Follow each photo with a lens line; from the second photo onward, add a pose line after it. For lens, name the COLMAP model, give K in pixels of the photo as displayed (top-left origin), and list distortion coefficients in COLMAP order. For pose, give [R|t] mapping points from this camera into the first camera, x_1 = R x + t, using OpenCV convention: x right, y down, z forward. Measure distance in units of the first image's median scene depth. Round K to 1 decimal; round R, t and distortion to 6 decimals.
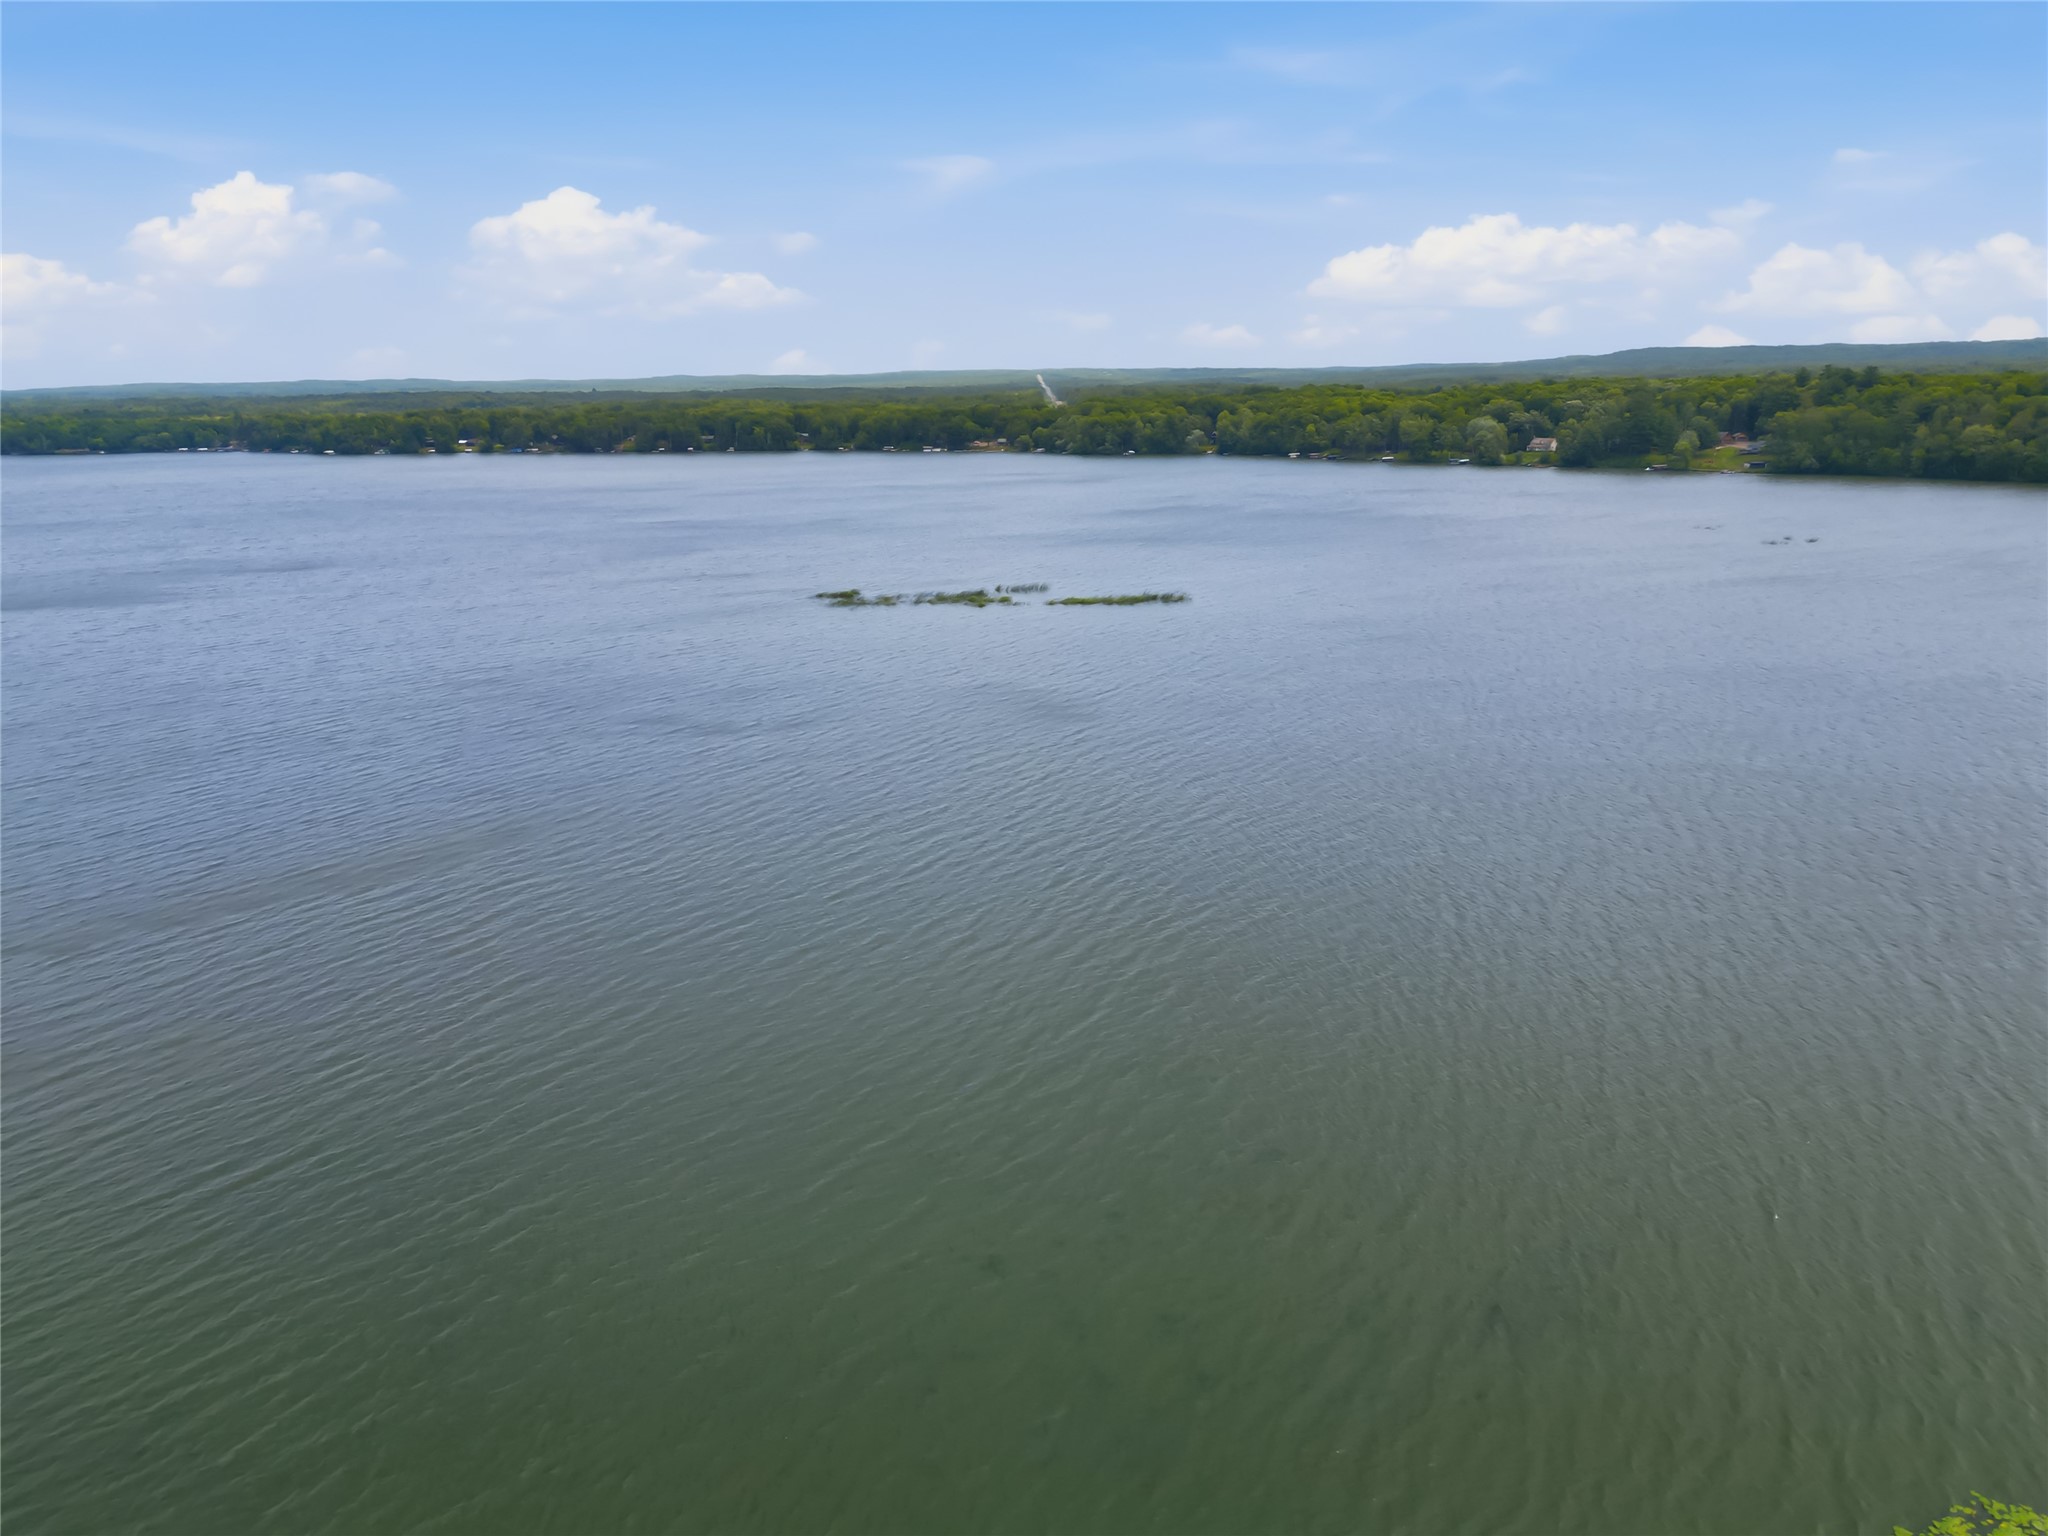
lens RADIAL K [[1481.4, 0, 1016.0], [0, 1481.4, 767.5], [0, 0, 1]] dist [0.116177, -0.119532]
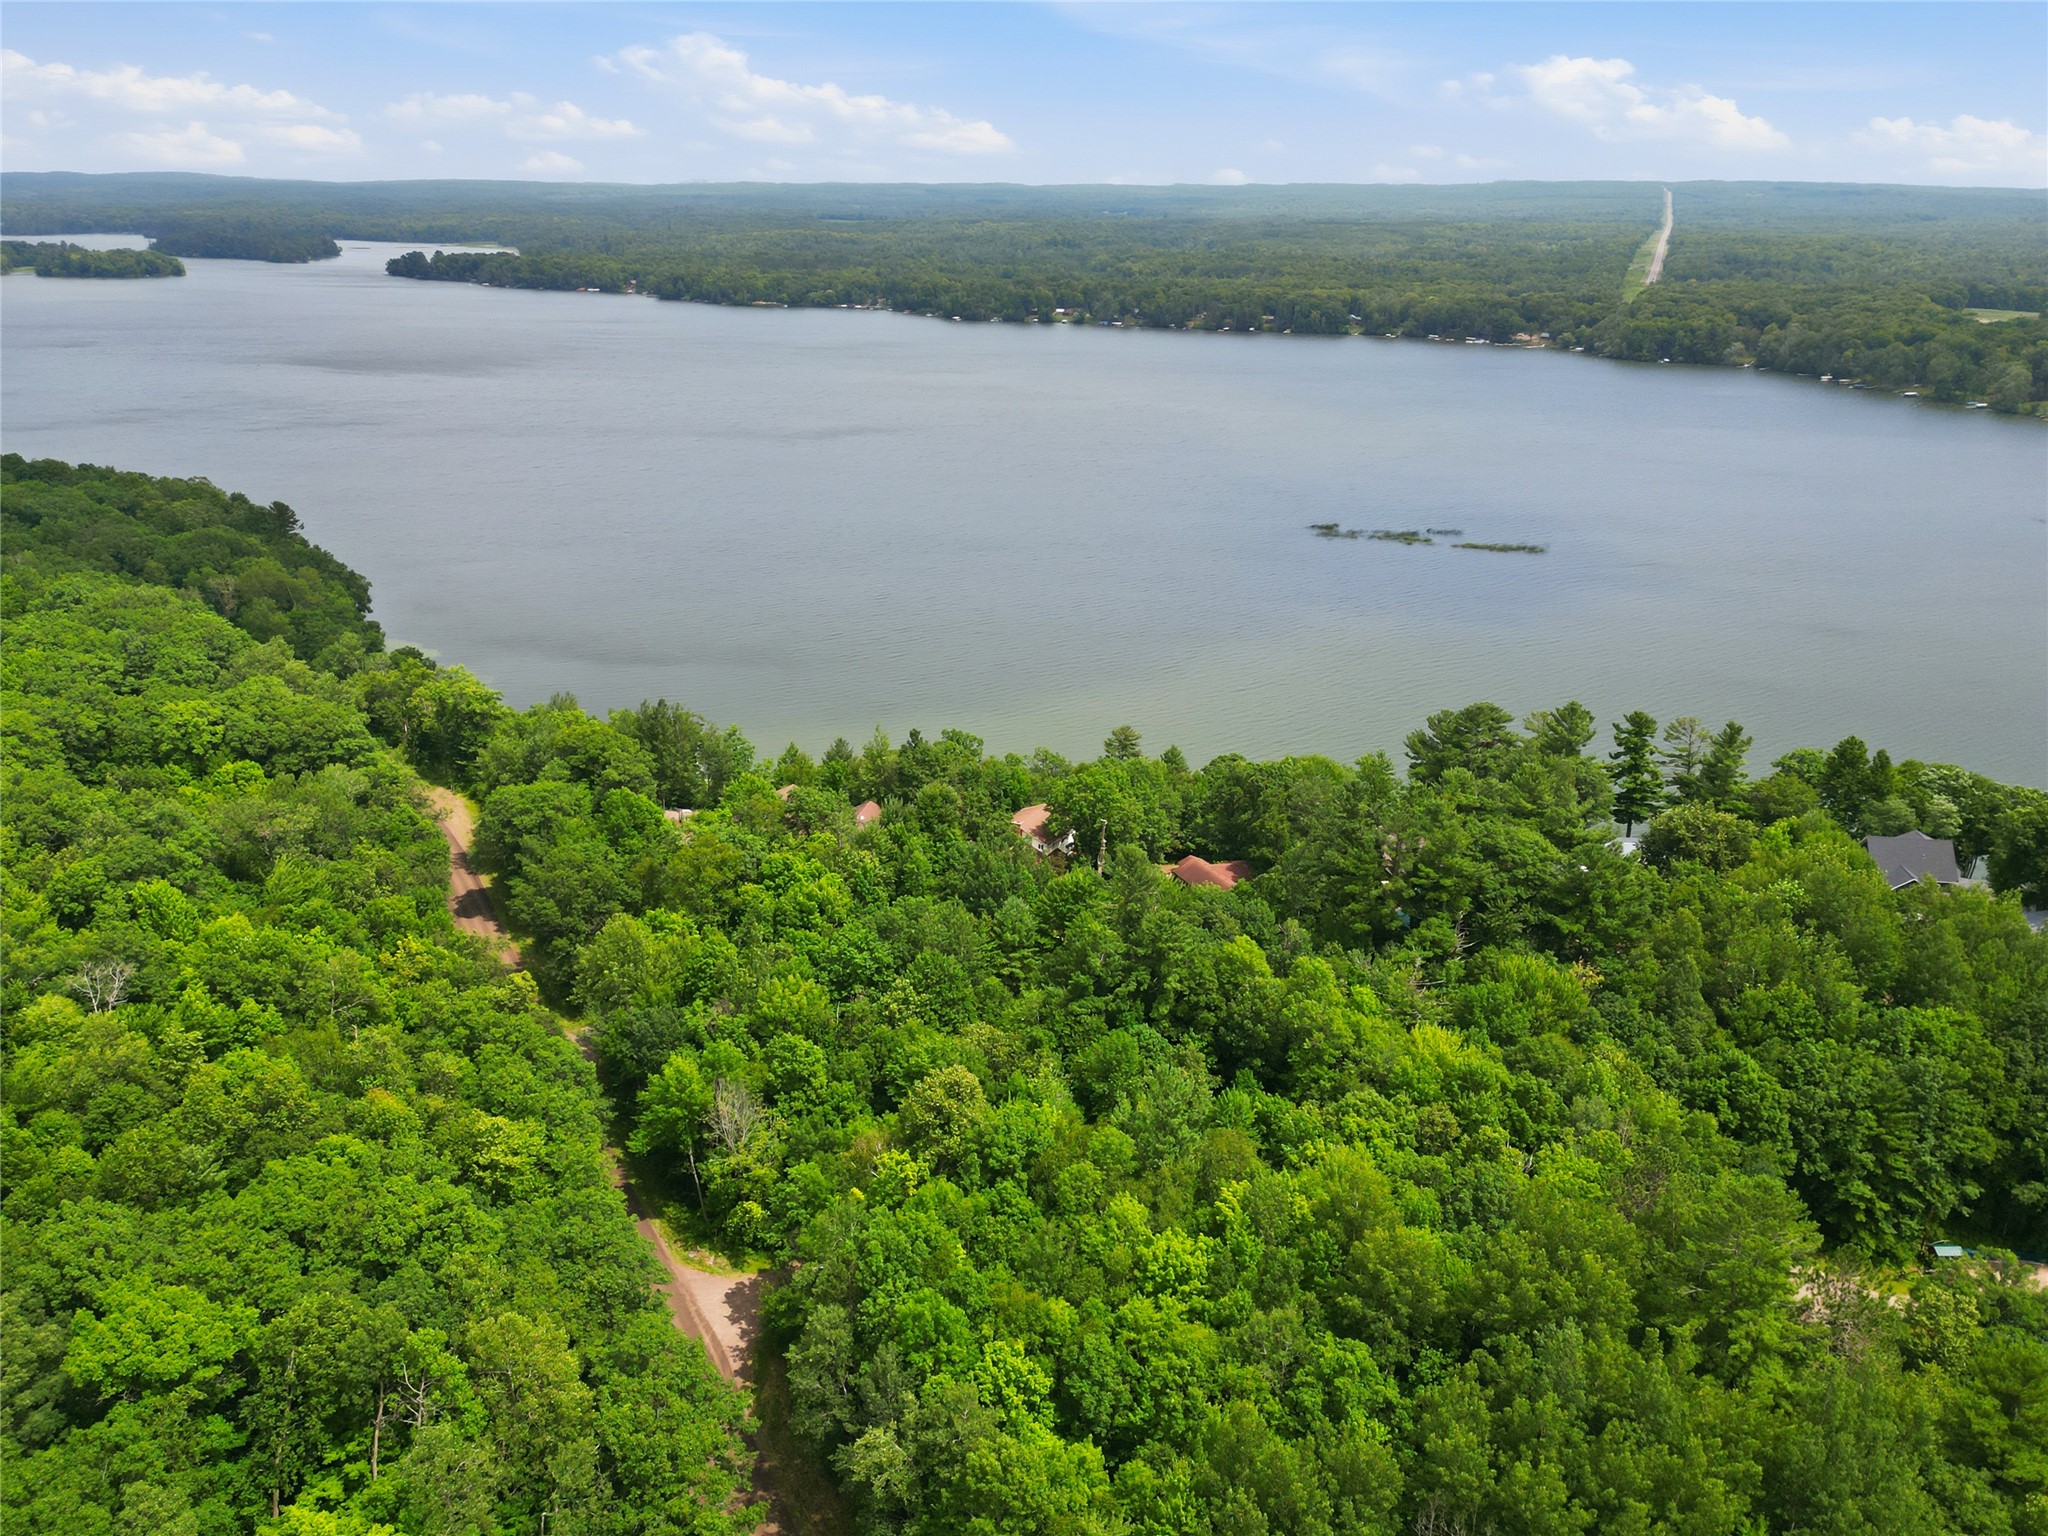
lens RADIAL K [[1481.4, 0, 1016.0], [0, 1481.4, 767.5], [0, 0, 1]] dist [0.116177, -0.119532]
pose [[0.935488, 0.145620, -0.321957, 0.038753], [-0.113076, 0.986593, 0.117676, -0.003023], [0.334777, -0.073679, 0.939413, -0.200907]]
